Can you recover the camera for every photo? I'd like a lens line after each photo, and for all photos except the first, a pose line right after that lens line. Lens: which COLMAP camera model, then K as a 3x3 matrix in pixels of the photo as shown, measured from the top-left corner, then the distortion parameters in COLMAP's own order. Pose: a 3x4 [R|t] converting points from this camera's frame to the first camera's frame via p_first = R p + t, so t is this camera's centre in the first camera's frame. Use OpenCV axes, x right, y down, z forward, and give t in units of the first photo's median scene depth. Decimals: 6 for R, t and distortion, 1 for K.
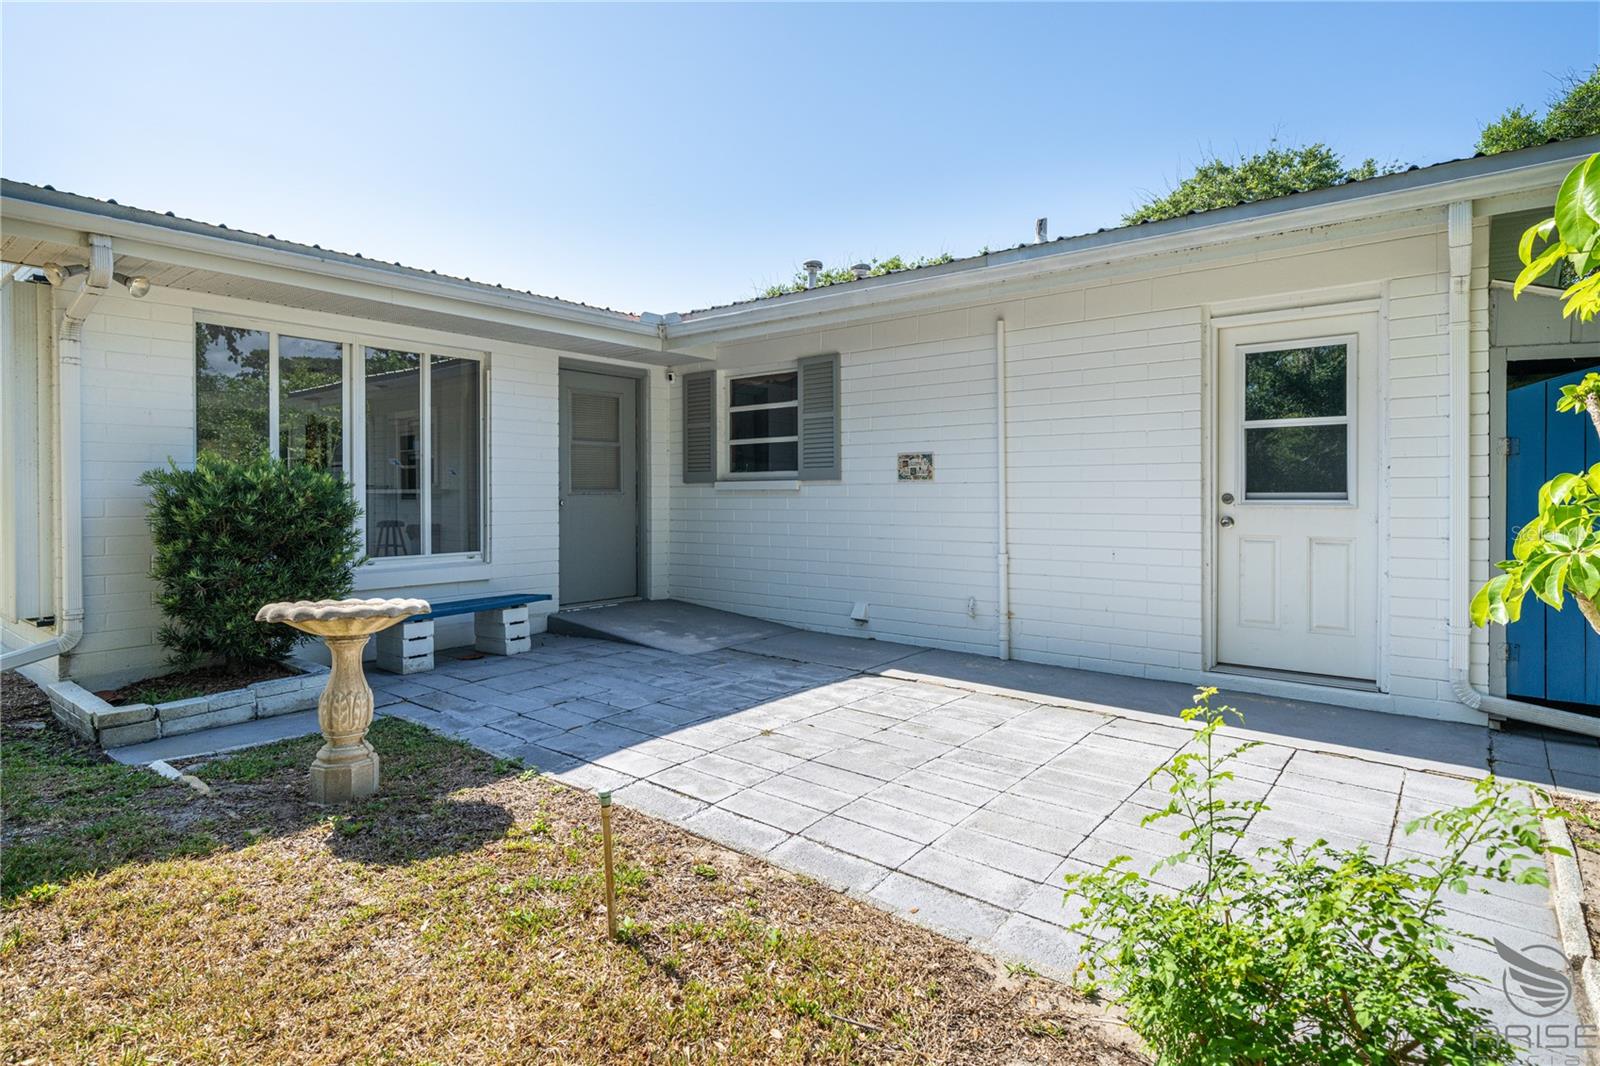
lens RADIAL K [[798.6, 0, 803.3], [0, 798.6, 490.8], [0, 0, 1]] dist [0.000059, 0.000036]
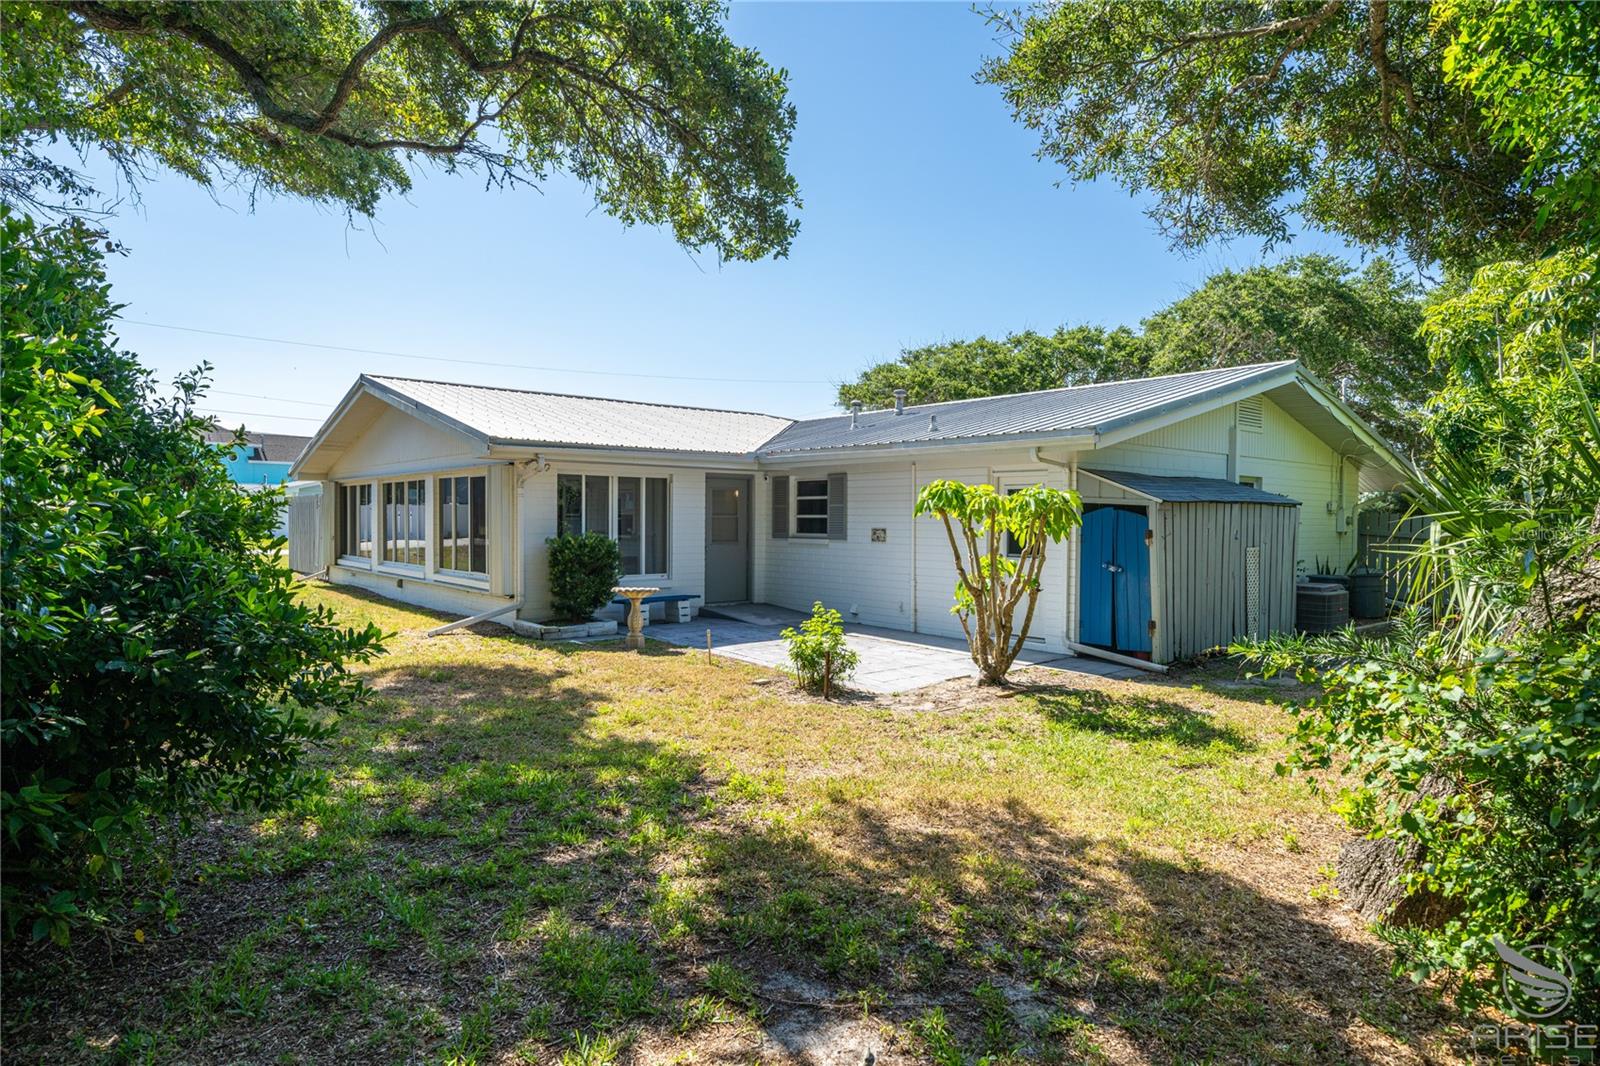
lens RADIAL K [[914.2, 0, 800.0], [0, 914.2, 533.0], [0, 0, 1]] dist [0.000183, -0.000010]
pose [[0.978103, 0.012855, -0.207725, 0.397065], [-0.008374, 0.999713, 0.022440, -0.079973], [0.207954, -0.020209, 0.977930, -1.170566]]
